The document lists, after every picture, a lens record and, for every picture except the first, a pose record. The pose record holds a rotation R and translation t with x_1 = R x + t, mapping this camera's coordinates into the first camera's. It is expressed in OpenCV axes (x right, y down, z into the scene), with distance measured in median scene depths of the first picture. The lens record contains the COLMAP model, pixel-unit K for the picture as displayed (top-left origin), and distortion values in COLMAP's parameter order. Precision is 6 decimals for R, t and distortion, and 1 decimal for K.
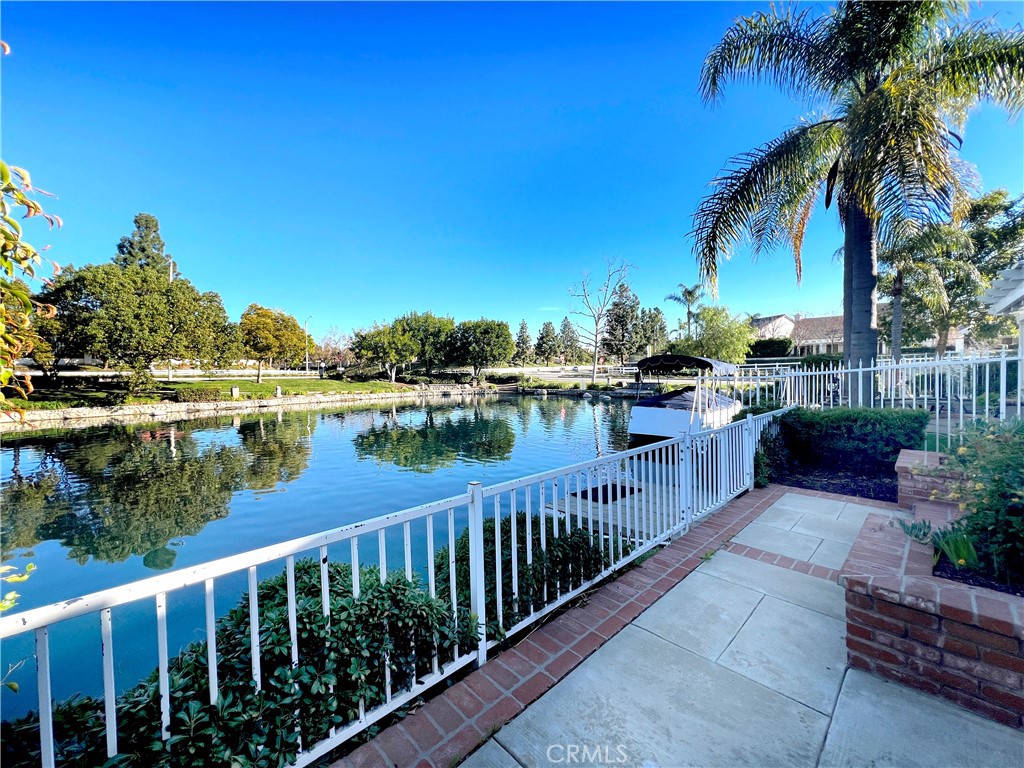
lens RADIAL K [[410.8, 0, 512.0], [0, 410.8, 384.0], [0, 0, 1]] dist [-0.001303, 0.000057]
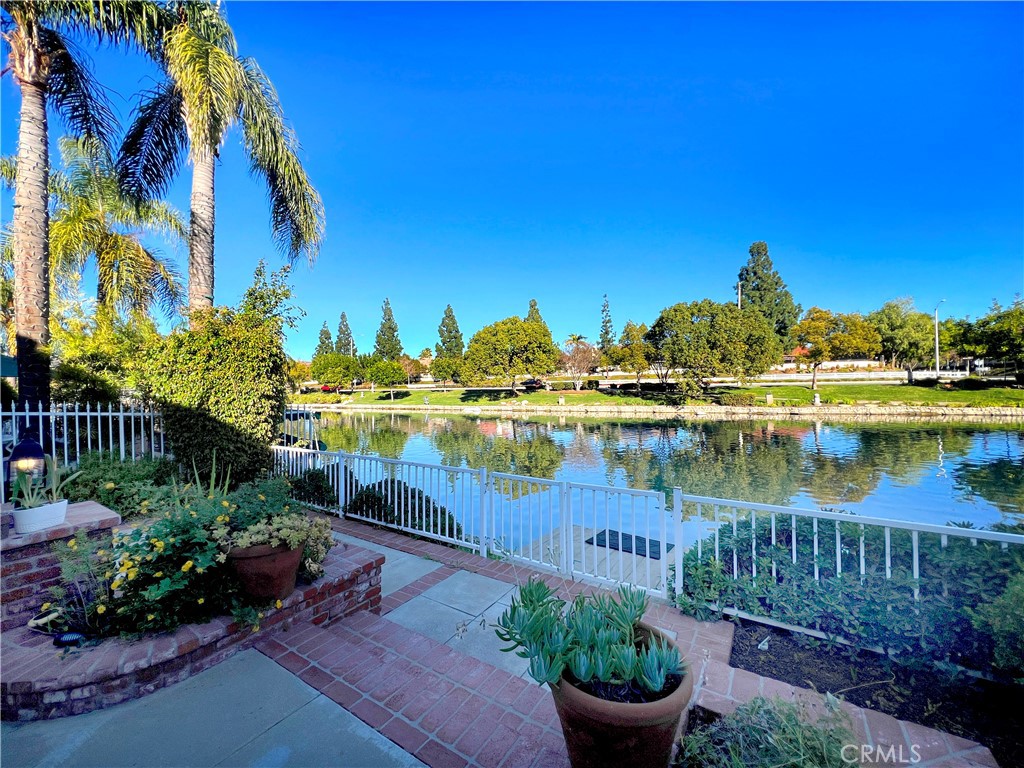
lens RADIAL K [[412.9, 0, 512.0], [0, 412.9, 384.0], [0, 0, 1]] dist [0.002092, 0.000063]
pose [[0.222091, 0.006303, -0.975005, 0.230415], [-0.008008, 0.999957, 0.004640, -0.018289], [0.974993, 0.006777, 0.222132, 0.121204]]
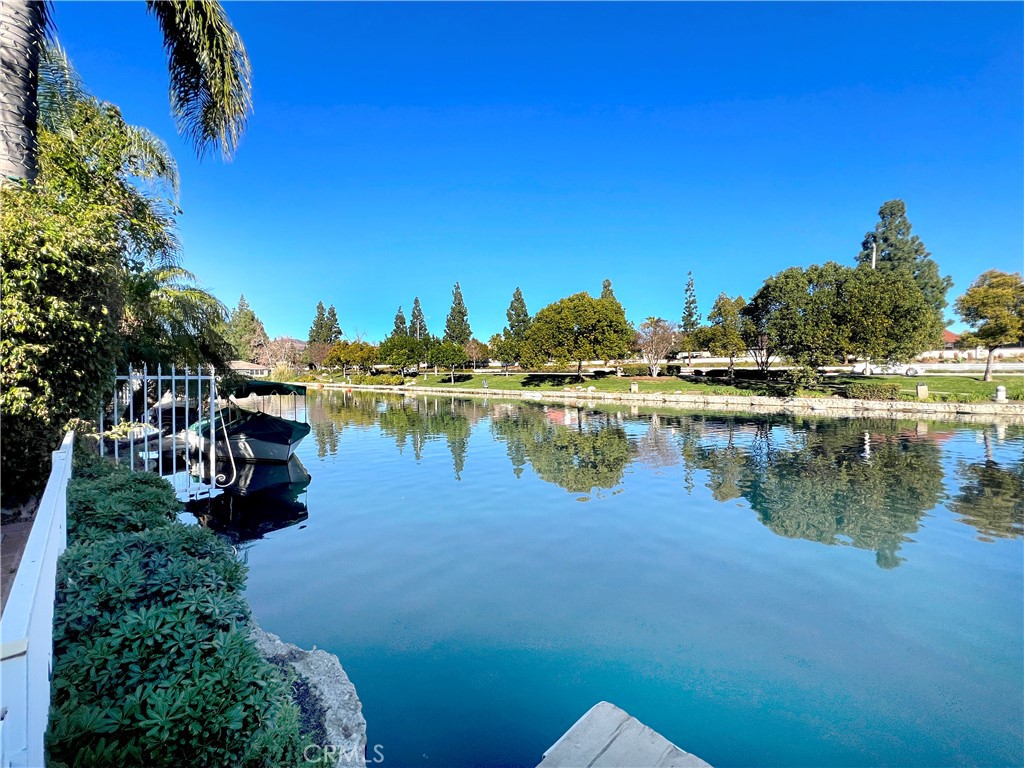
lens RADIAL K [[412.9, 0, 512.0], [0, 412.9, 384.0], [0, 0, 1]] dist [0.002092, 0.000063]
pose [[0.049015, 0.038600, -0.998052, 0.086314], [-0.027540, 0.998925, 0.037281, -0.001980], [0.998418, 0.025659, 0.050026, 0.180640]]
